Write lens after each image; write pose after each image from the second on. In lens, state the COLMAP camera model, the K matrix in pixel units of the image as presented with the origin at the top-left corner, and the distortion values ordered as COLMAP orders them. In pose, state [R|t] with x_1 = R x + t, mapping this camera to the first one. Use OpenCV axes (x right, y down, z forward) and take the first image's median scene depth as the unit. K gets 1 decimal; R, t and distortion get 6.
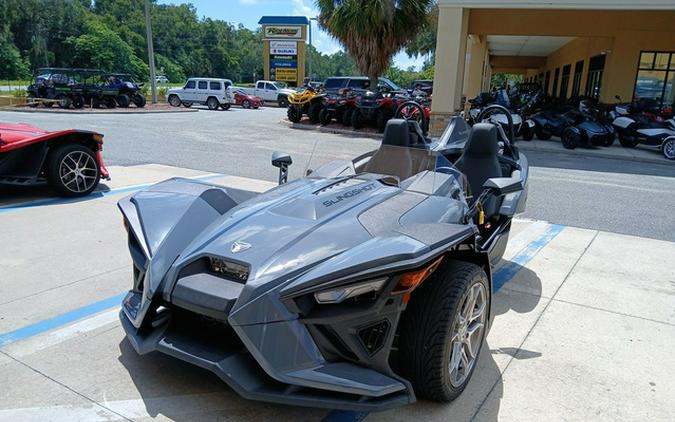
lens RADIAL K [[531.5, 0, 349.0], [0, 531.5, 259.2], [0, 0, 1]] dist [0.043063, -0.107159]
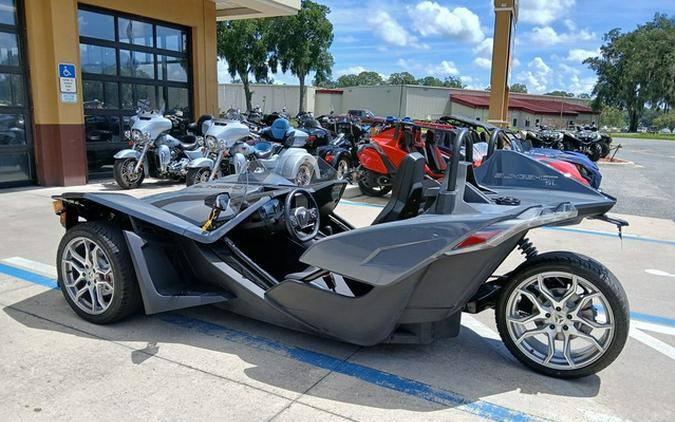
lens RADIAL K [[531.5, 0, 349.0], [0, 531.5, 259.2], [0, 0, 1]] dist [0.043063, -0.107159]
pose [[0.050823, 0.222801, -0.973538, 0.112208], [-0.335852, 0.921838, 0.193436, -0.027385], [0.940543, 0.317134, 0.121679, 0.104102]]
